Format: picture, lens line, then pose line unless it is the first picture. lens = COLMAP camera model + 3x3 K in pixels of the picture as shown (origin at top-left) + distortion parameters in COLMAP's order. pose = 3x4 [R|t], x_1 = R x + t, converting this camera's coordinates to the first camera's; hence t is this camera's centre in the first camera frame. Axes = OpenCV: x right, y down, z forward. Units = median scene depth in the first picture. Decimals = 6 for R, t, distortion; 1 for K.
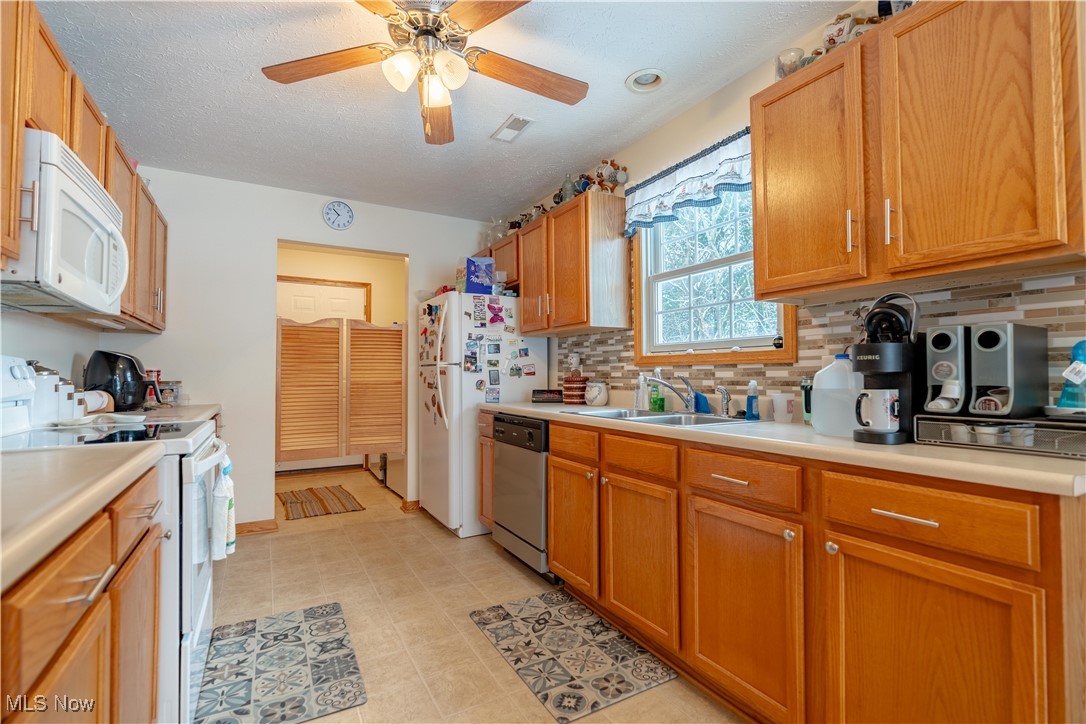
lens RADIAL K [[484.7, 0, 548.8], [0, 484.7, 362.8], [0, 0, 1]] dist [-0.018289, 0.004812]
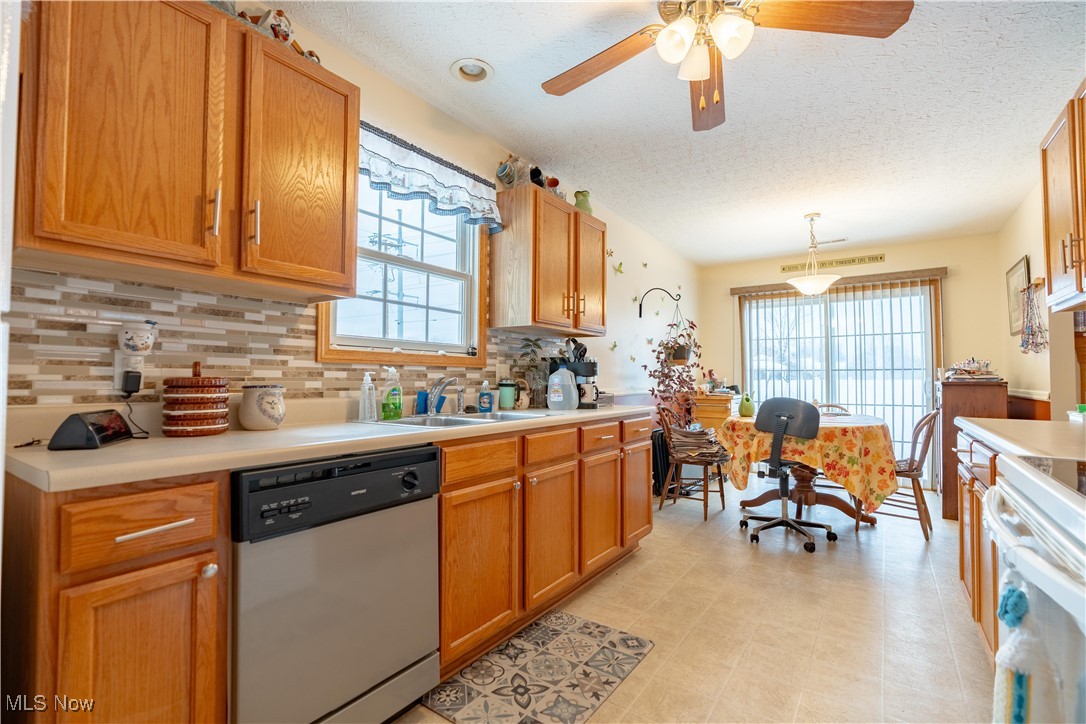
lens RADIAL K [[484.7, 0, 538.7], [0, 484.7, 364.6], [0, 0, 1]] dist [-0.018289, 0.004812]
pose [[-0.400332, 0.030202, 0.915872, -0.802916], [-0.022037, 0.998850, -0.042571, 0.045507], [-0.916105, -0.037225, -0.399206, 1.387258]]
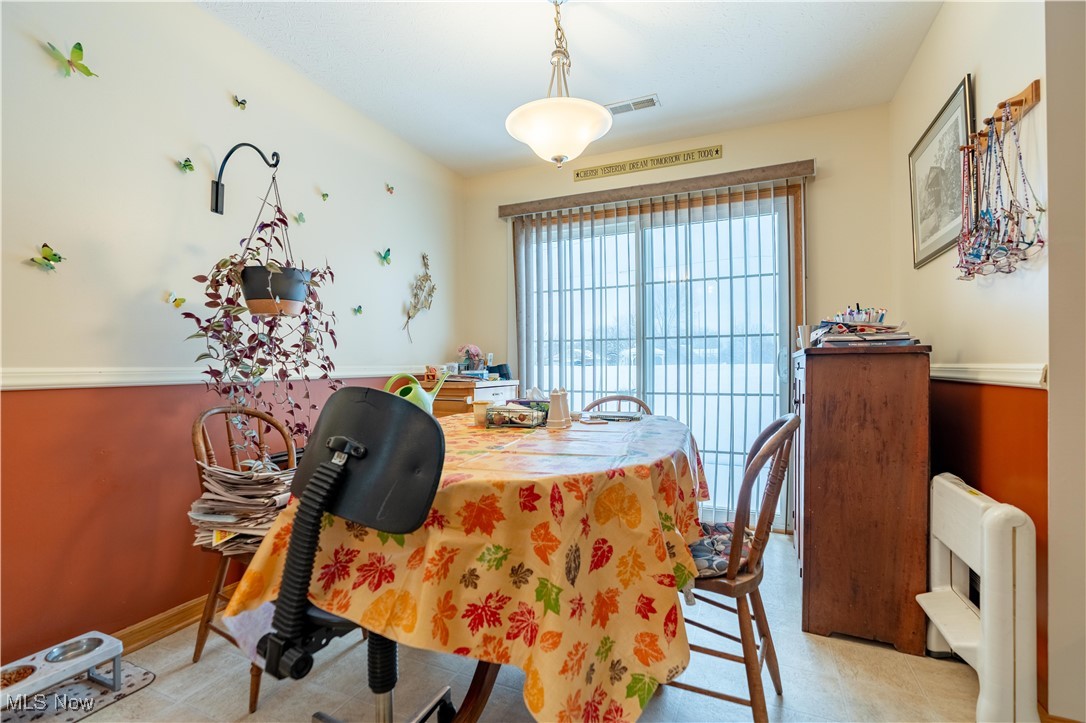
lens RADIAL K [[484.7, 0, 541.1], [0, 484.7, 367.3], [0, 0, 1]] dist [-0.018289, 0.004812]
pose [[-0.582653, 0.006647, 0.812694, -0.165639], [-0.012749, 0.999769, -0.017318, 0.055235], [-0.812621, -0.020452, -0.582434, 0.130773]]
